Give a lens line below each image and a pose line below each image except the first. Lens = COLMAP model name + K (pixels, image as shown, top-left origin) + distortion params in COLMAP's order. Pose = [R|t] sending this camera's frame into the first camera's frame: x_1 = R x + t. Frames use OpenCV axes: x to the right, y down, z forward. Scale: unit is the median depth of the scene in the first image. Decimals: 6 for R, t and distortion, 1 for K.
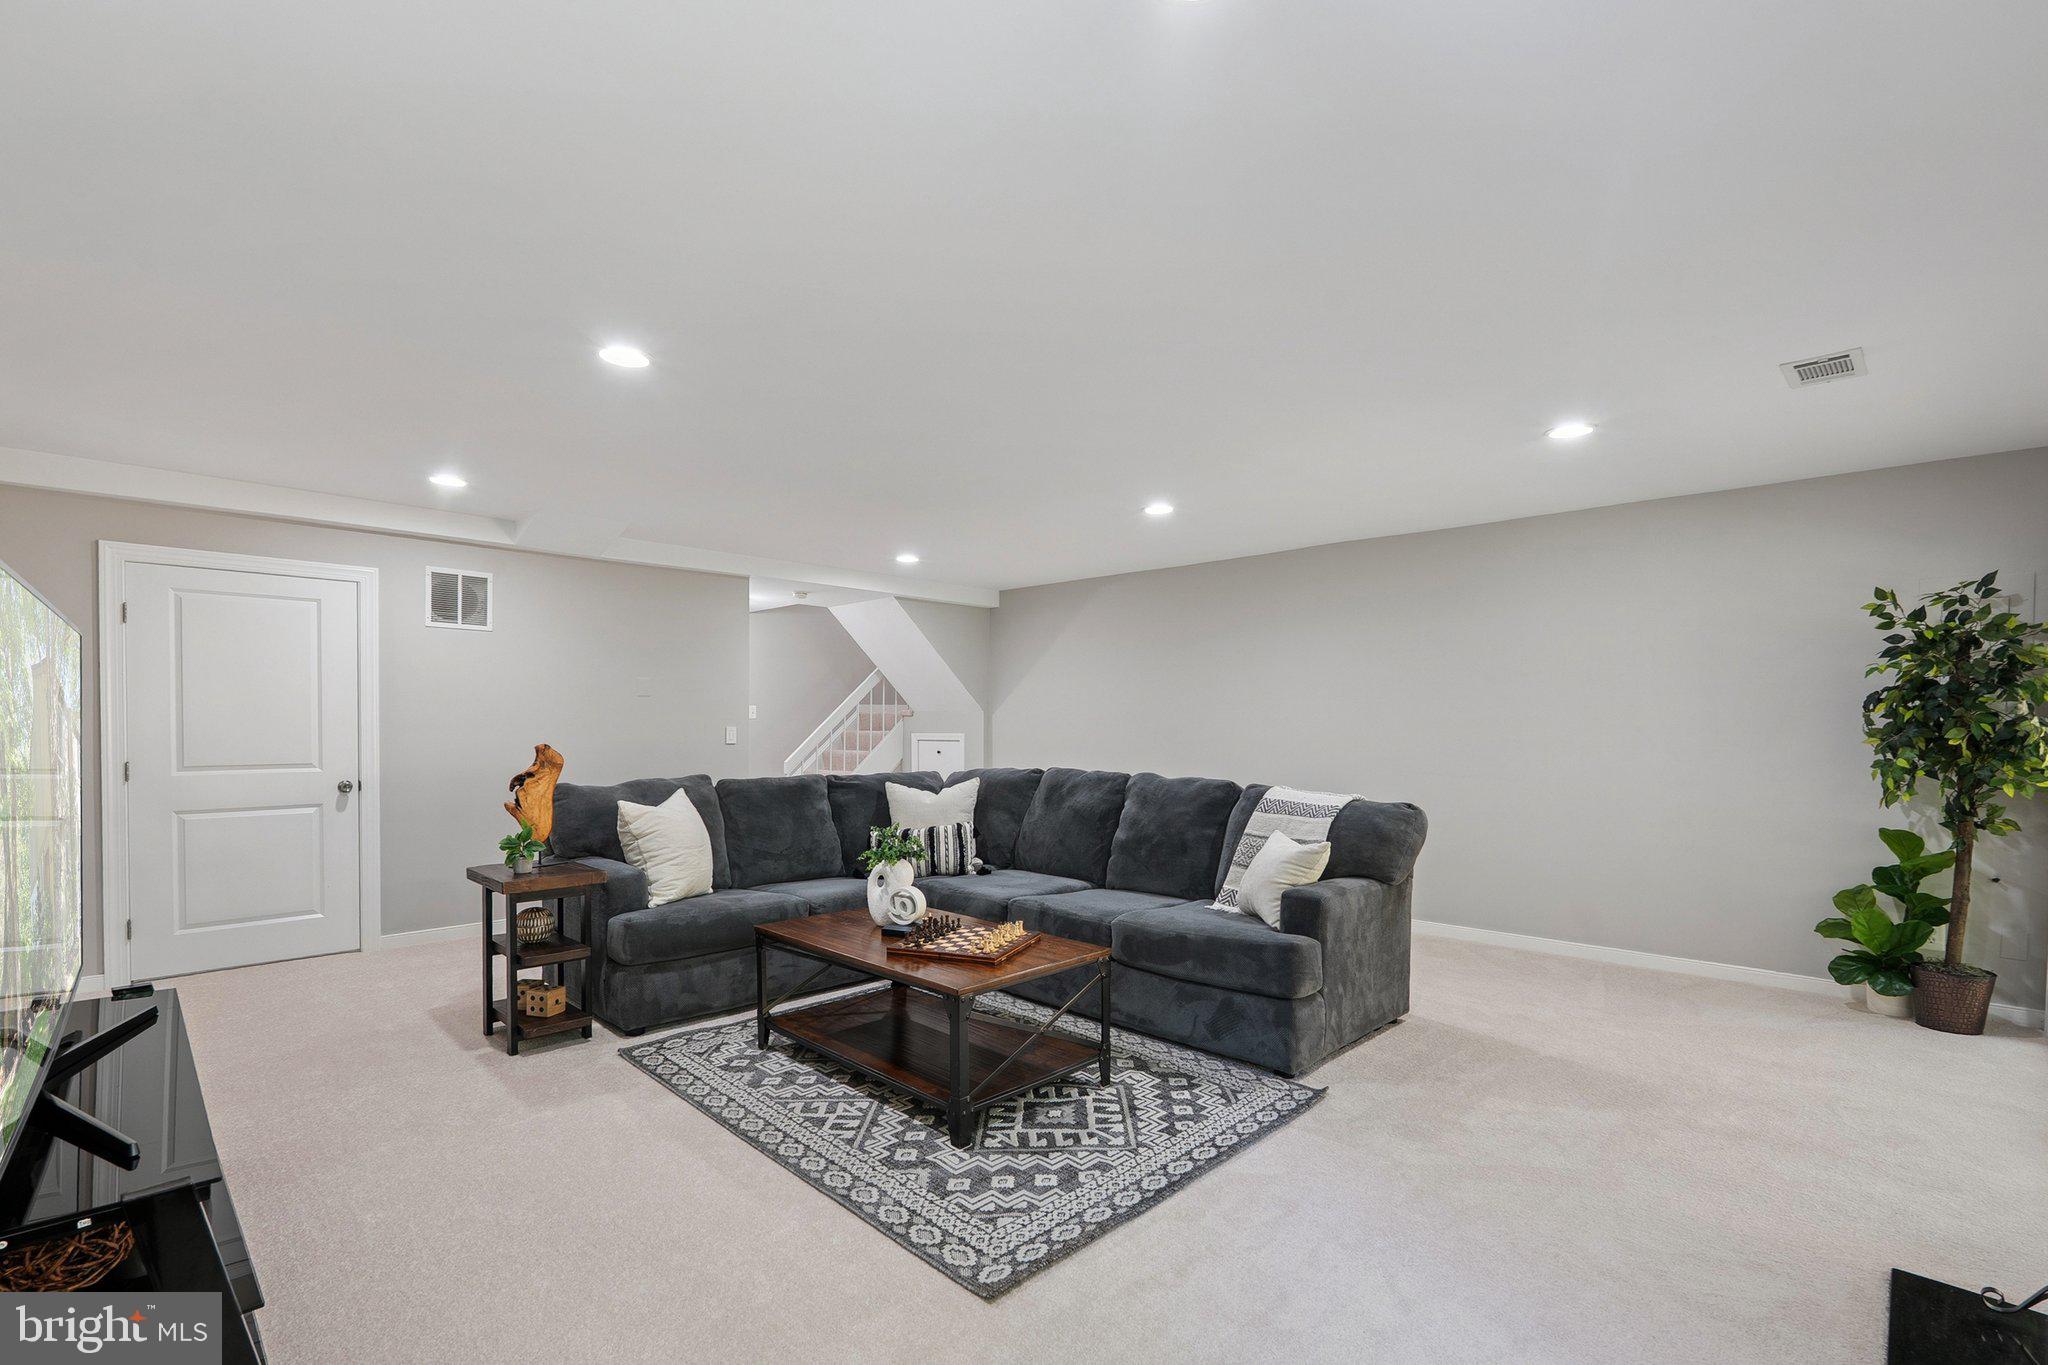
lens RADIAL K [[921.2, 0, 1019.8], [0, 921.2, 739.3], [0, 0, 1]] dist [0.000042, -0.000014]
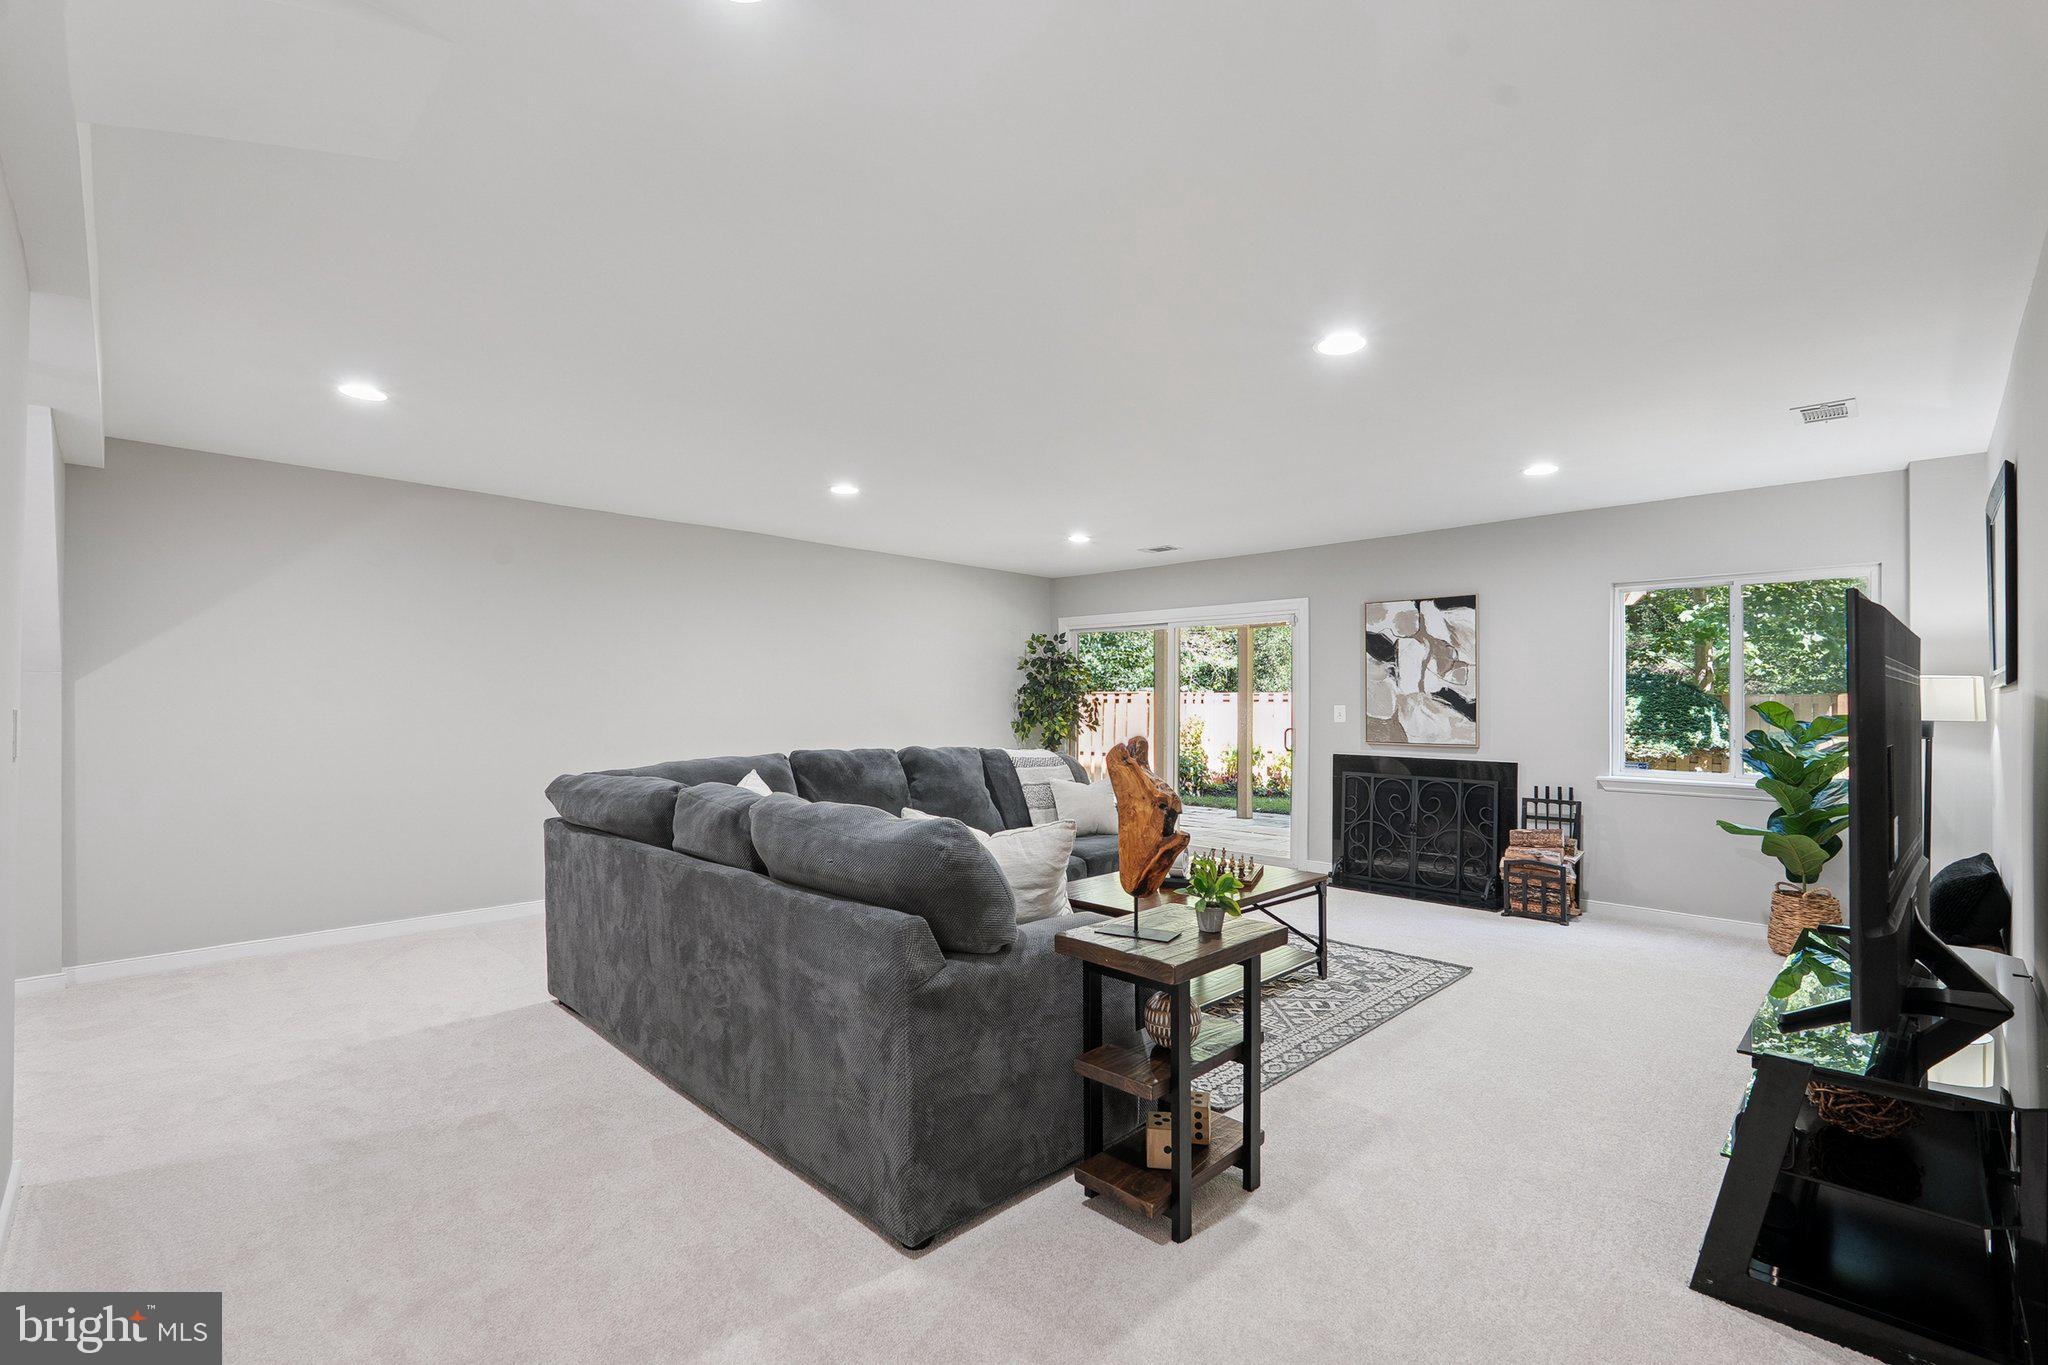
lens RADIAL K [[915.9, 0, 1010.8], [0, 915.9, 690.3], [0, 0, 1]] dist [0.001060, 0.000190]
pose [[-0.005278, 0.007382, 0.999959, -1.563564], [0.010793, 0.999915, -0.007325, -0.035026], [-0.999928, 0.010754, -0.005357, 1.489798]]
